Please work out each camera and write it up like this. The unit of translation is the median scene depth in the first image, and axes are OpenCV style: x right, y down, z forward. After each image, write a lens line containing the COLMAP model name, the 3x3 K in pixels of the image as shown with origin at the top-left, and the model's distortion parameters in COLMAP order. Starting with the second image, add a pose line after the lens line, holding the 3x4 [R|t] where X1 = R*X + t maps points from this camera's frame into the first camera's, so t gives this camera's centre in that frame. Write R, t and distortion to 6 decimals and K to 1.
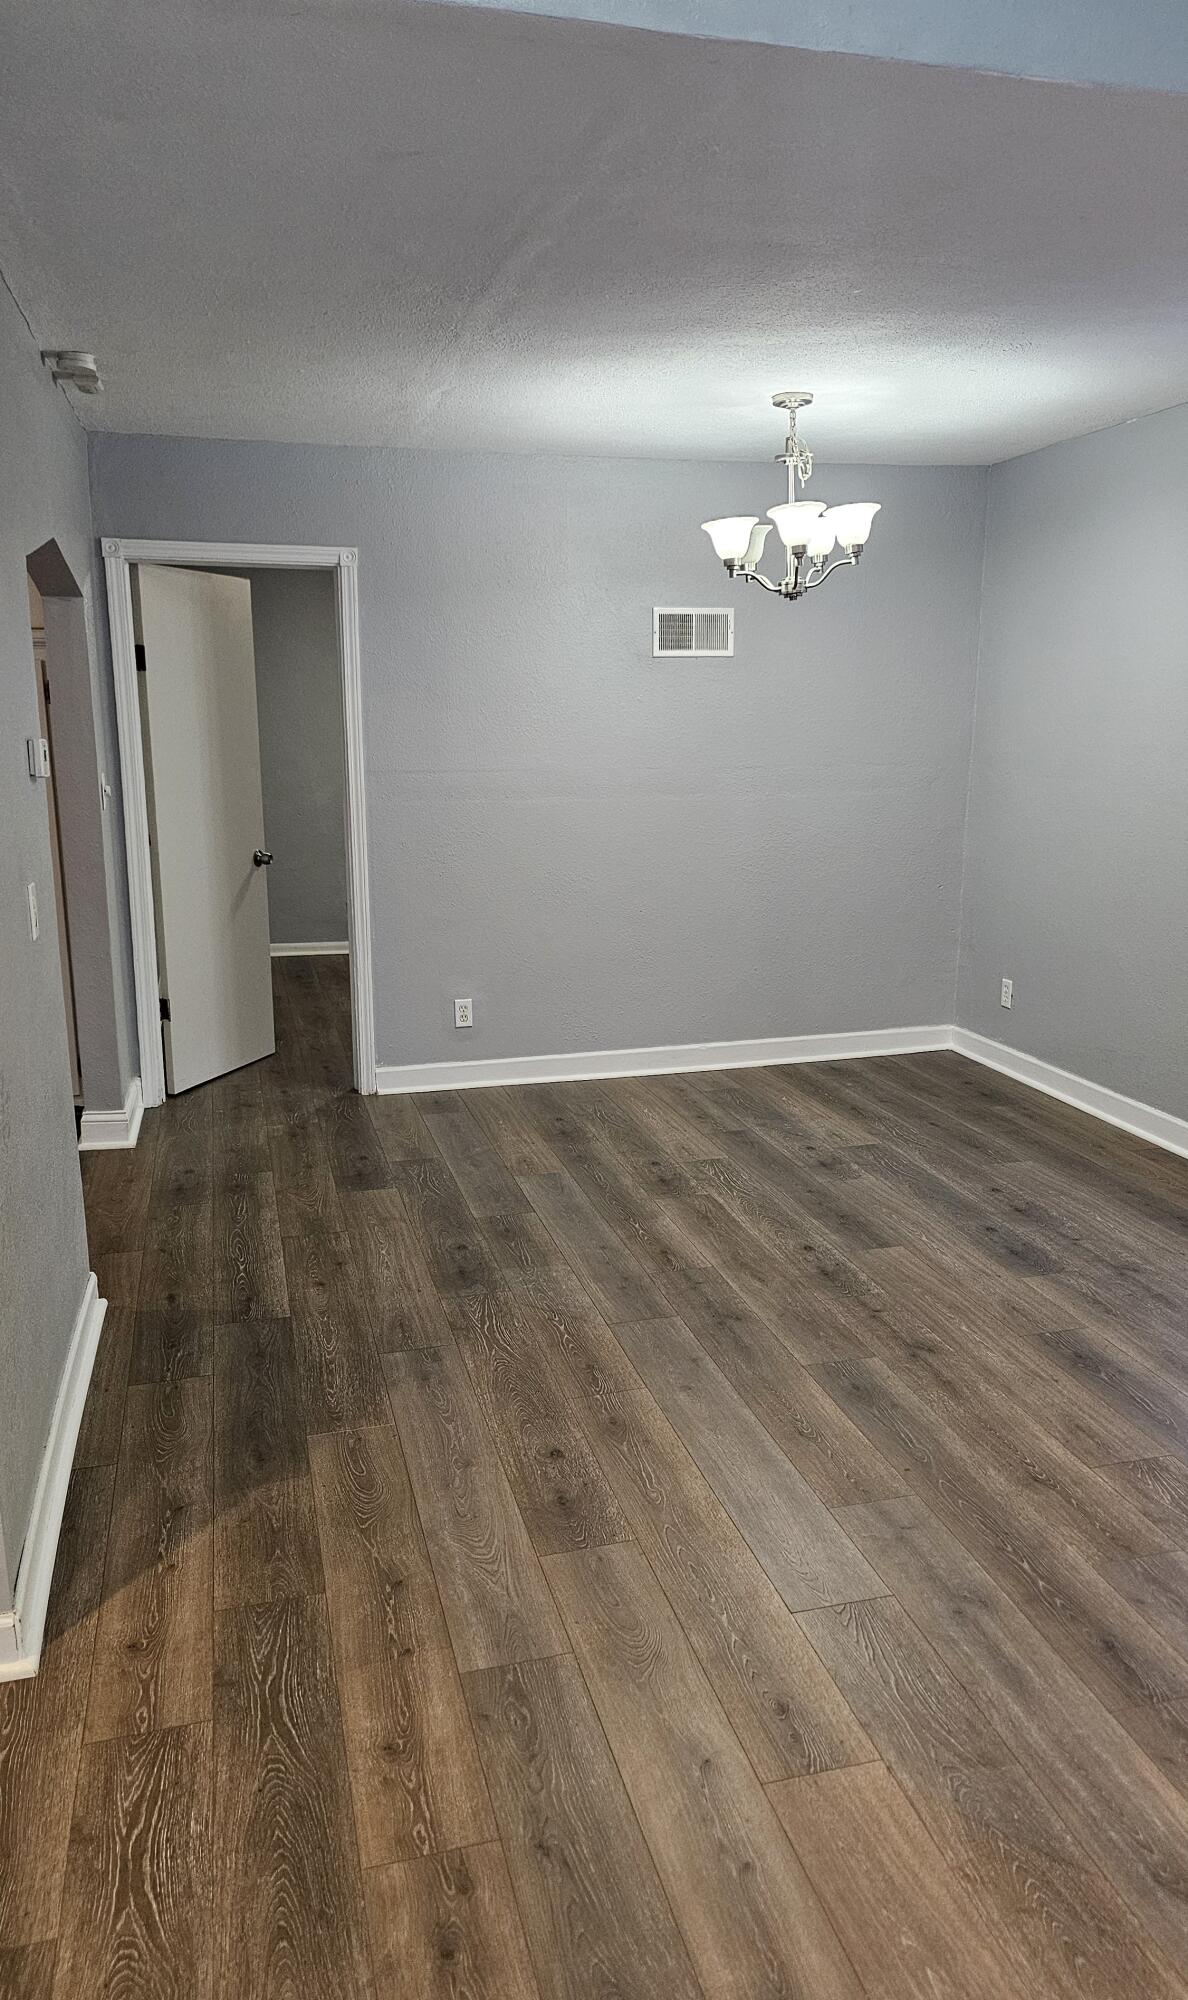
lens RADIAL K [[1420.1, 0, 600.1], [0, 1420.1, 1039.8], [0, 0, 1]] dist [0.077962, -0.066301]
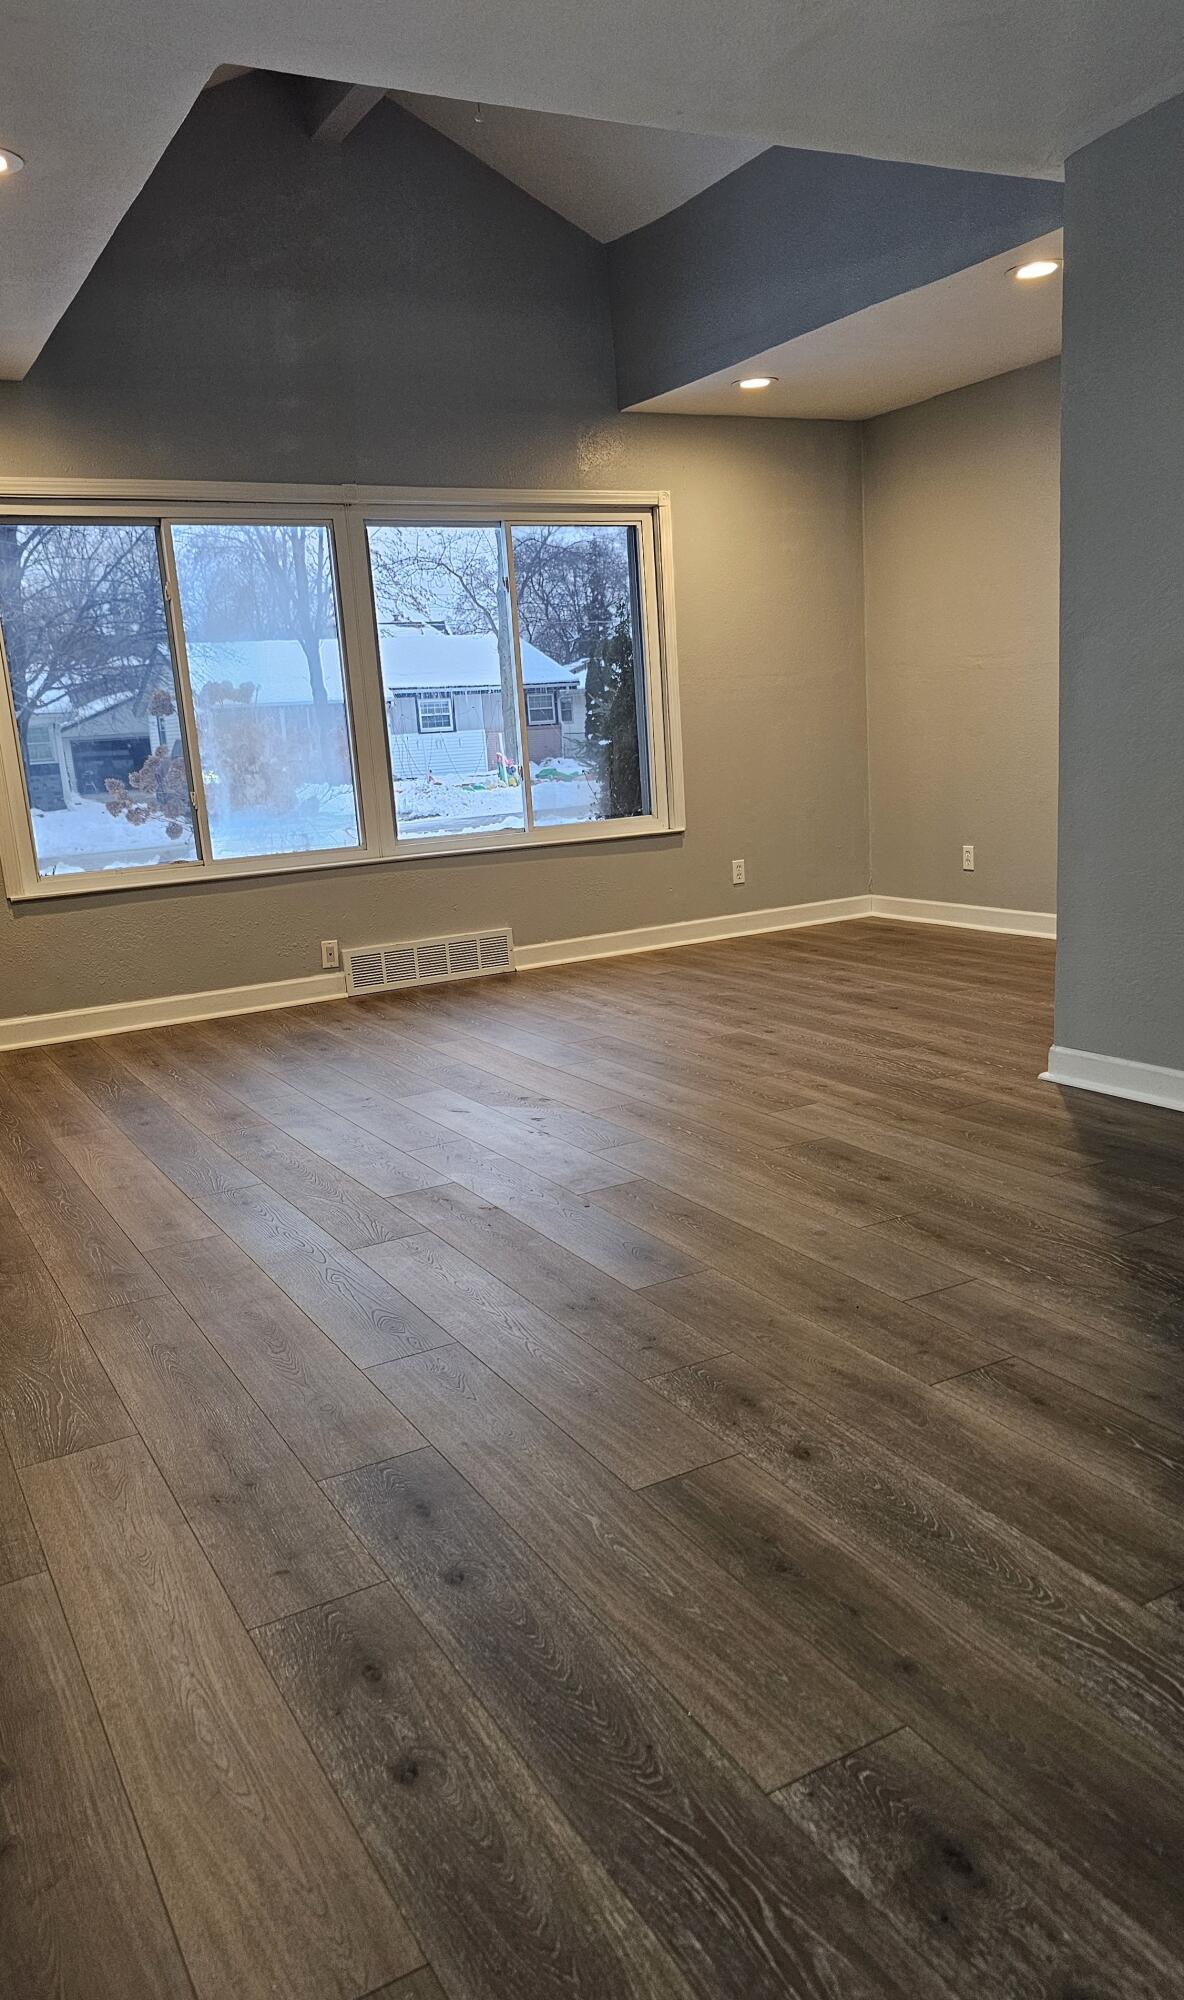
lens RADIAL K [[1420.1, 0, 598.1], [0, 1420.1, 1039.8], [0, 0, 1]] dist [0.077962, -0.066301]
pose [[-0.964108, 0.120246, -0.236722, 0.328094], [0.007586, 0.903681, 0.428140, -0.220803], [0.265403, 0.410977, -0.872158, 1.387920]]
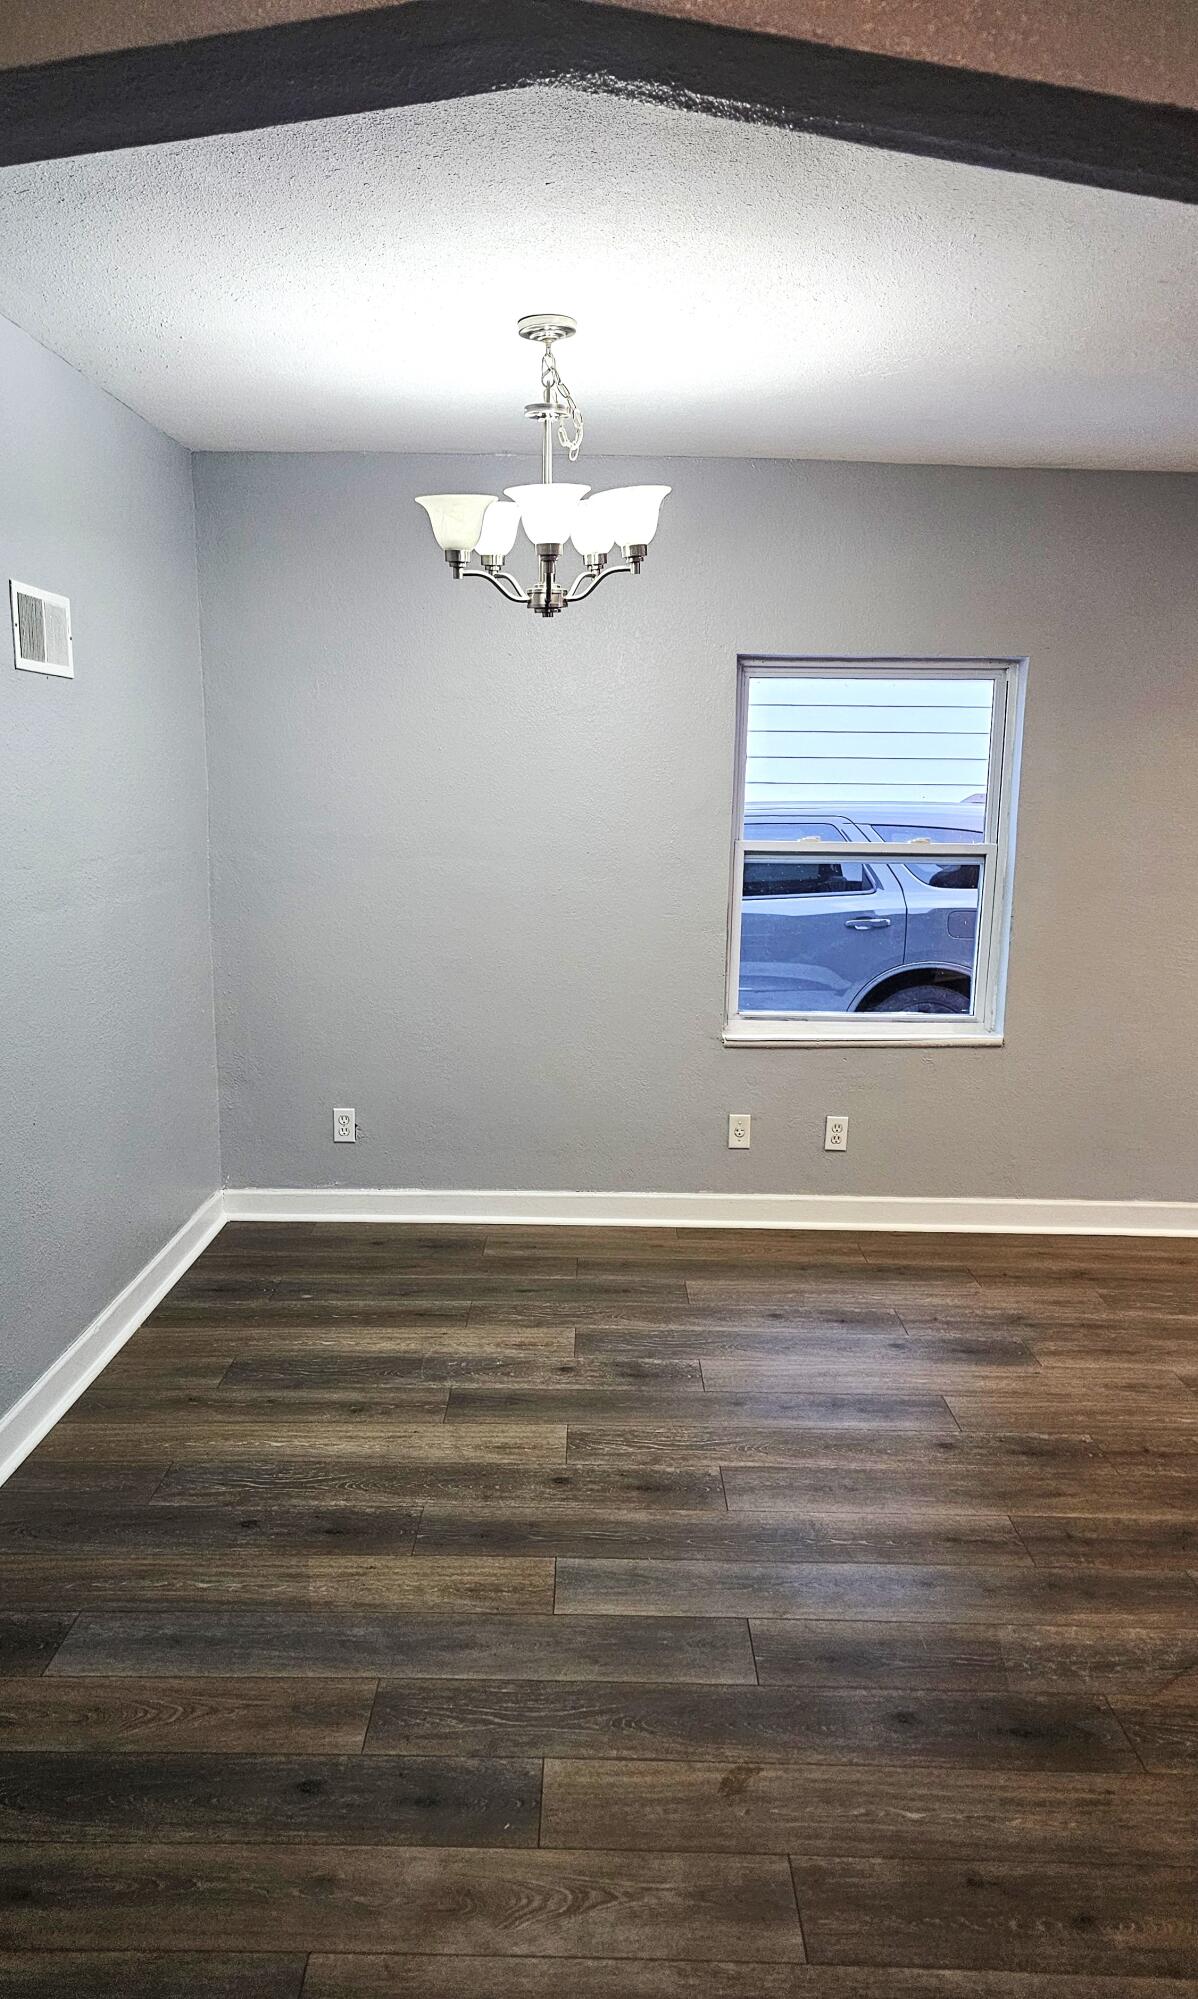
lens RADIAL K [[1428.2, 0, 572.2], [0, 1428.2, 1049.6], [0, 0, 1]] dist [0.044726, -0.040504]
pose [[0.274345, -0.172404, 0.946051, -0.634637], [0.207176, 0.971291, 0.116925, -0.206456], [-0.939049, 0.163921, 0.302186, 0.923390]]
